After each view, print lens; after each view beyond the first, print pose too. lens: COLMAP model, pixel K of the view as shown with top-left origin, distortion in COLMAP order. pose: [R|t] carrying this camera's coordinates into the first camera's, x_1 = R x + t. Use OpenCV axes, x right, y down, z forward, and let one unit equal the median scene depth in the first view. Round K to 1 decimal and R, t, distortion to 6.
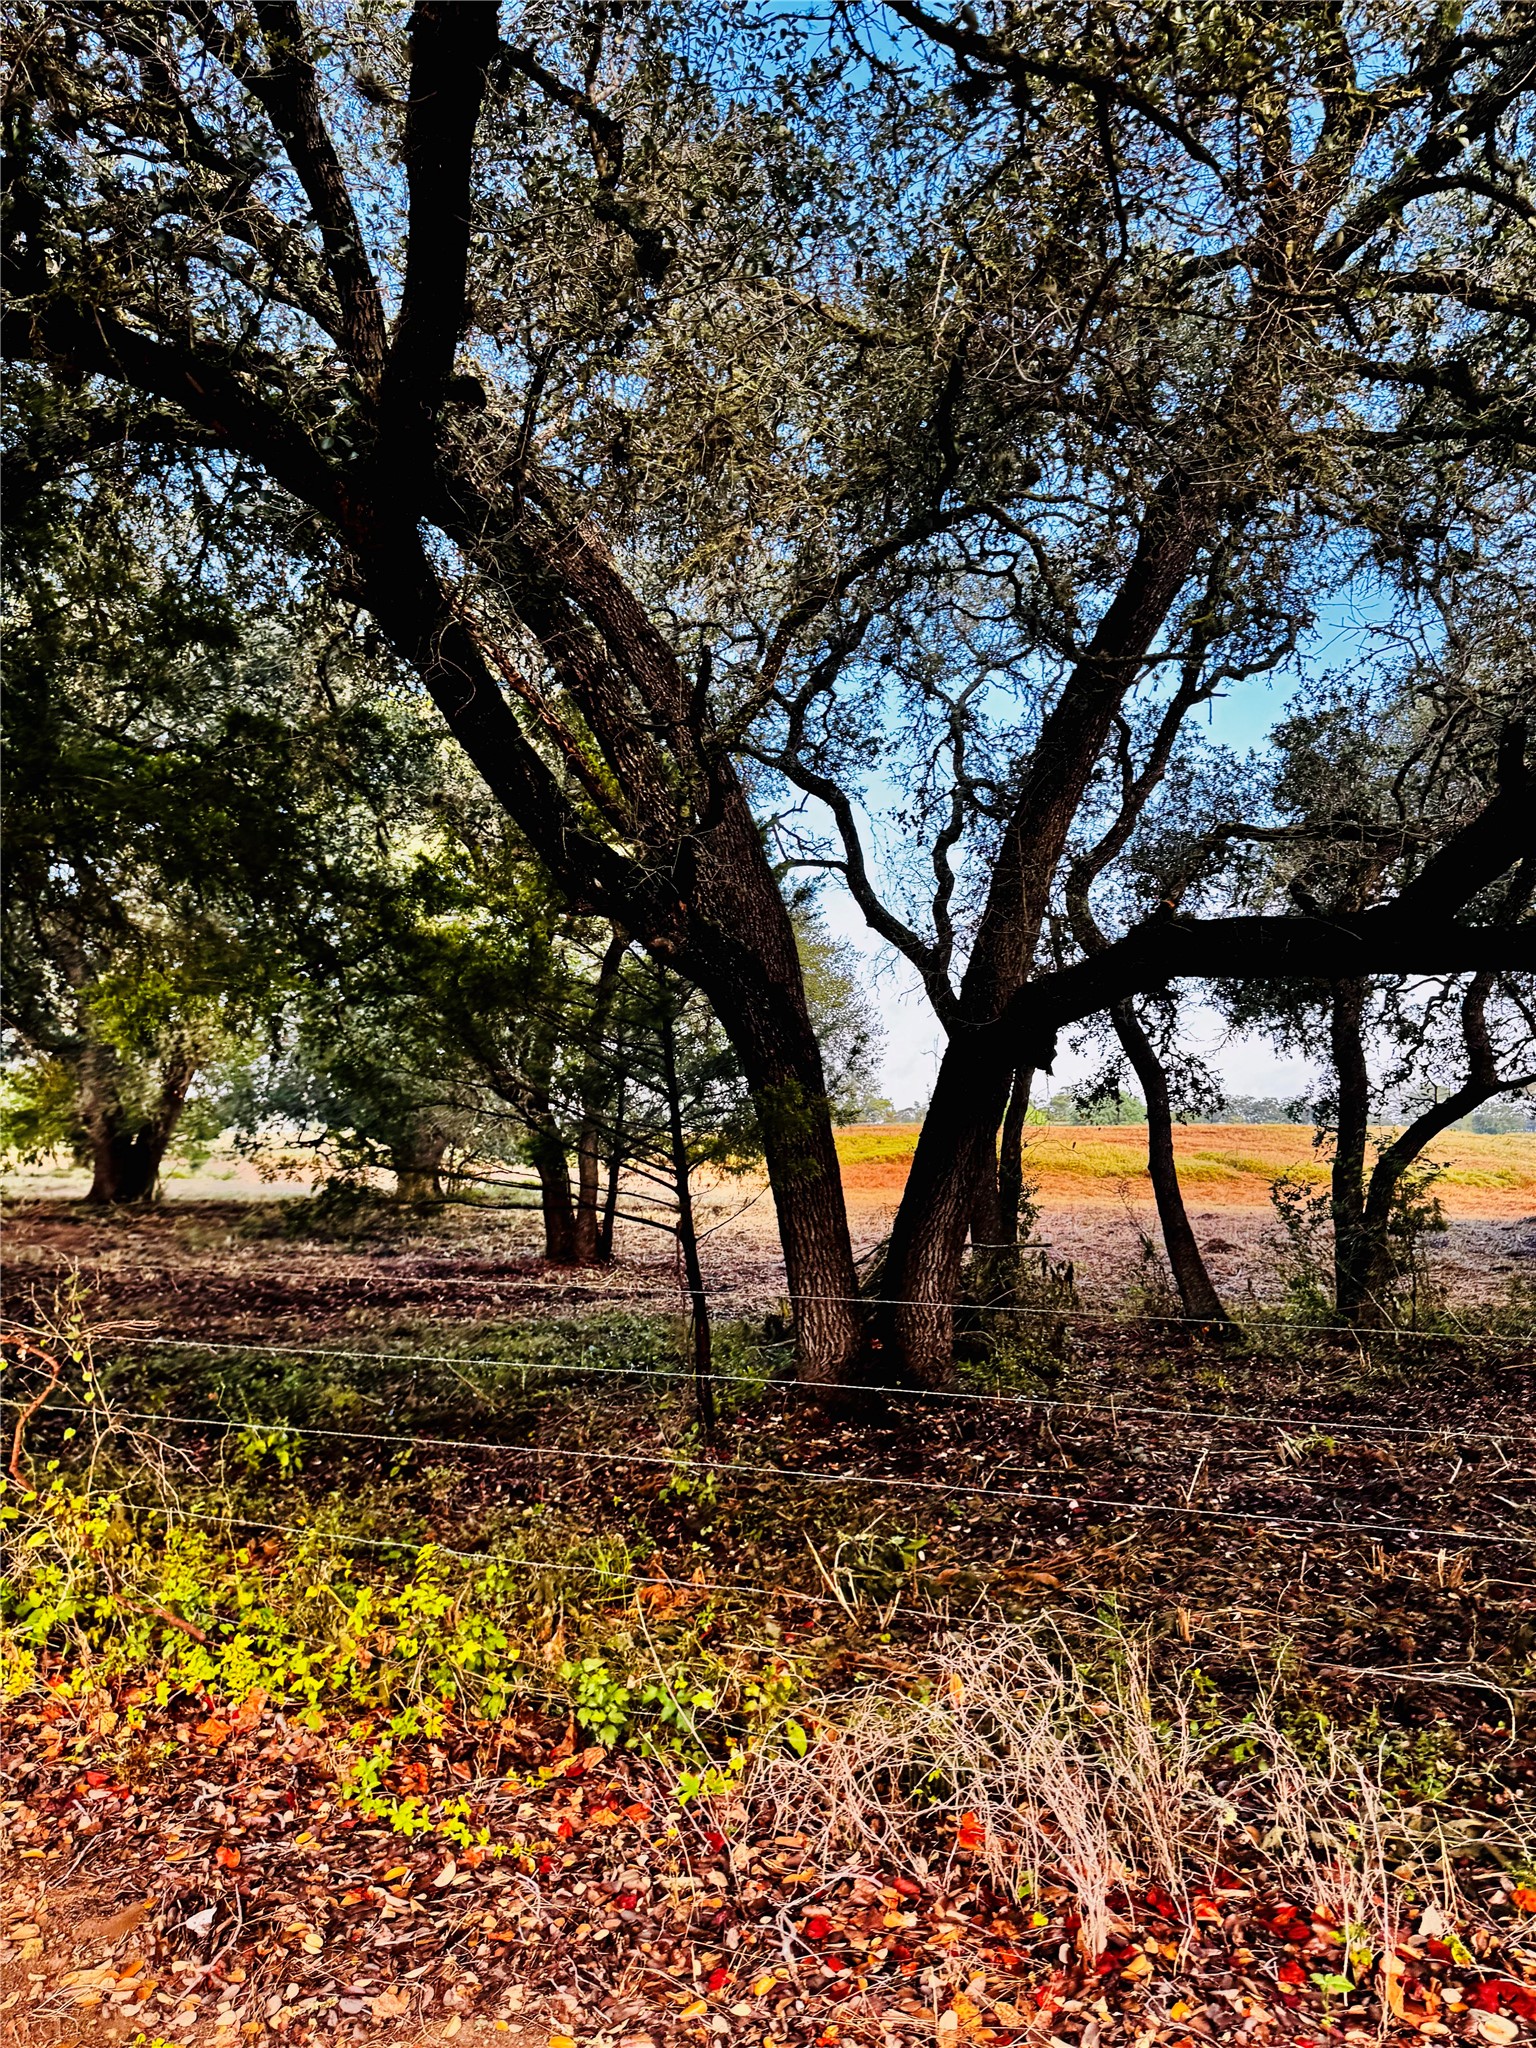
lens RADIAL K [[1522.7, 0, 663.0], [0, 1522.7, 1022.0], [0, 0, 1]] dist [0.076717, -0.077816]
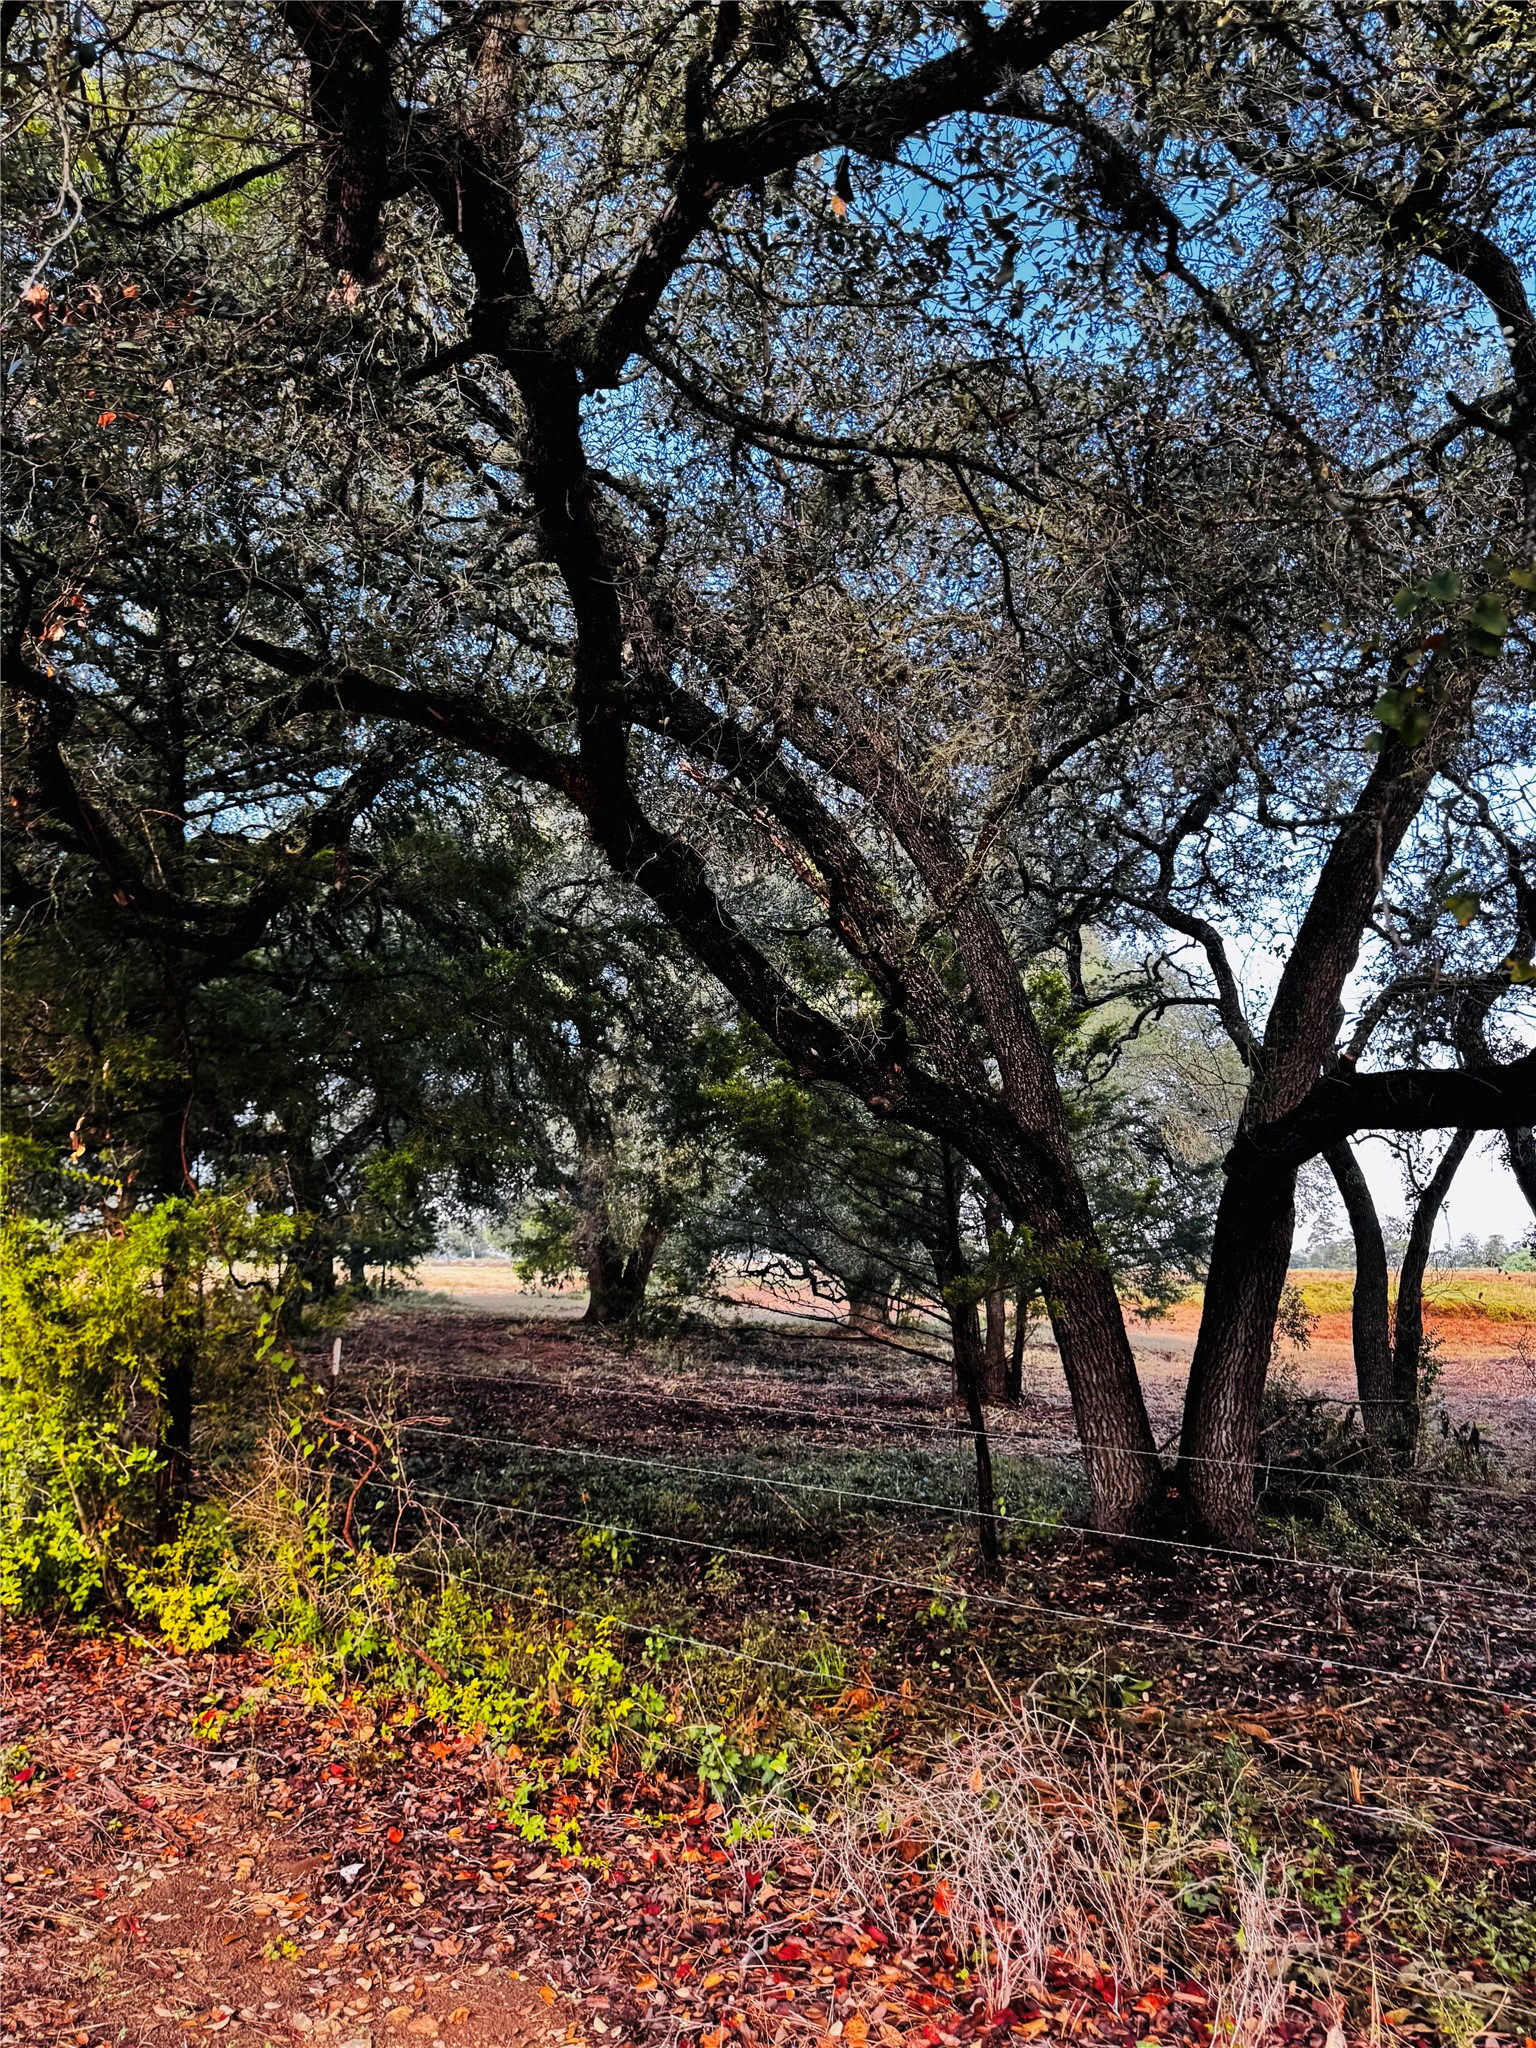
lens RADIAL K [[1522.7, 0, 663.0], [0, 1522.7, 1022.0], [0, 0, 1]] dist [0.076717, -0.077816]
pose [[0.939311, -0.036347, -0.341135, 0.284690], [0.007683, 0.996351, -0.085004, -0.020300], [0.342980, 0.077225, 0.936163, -0.136089]]
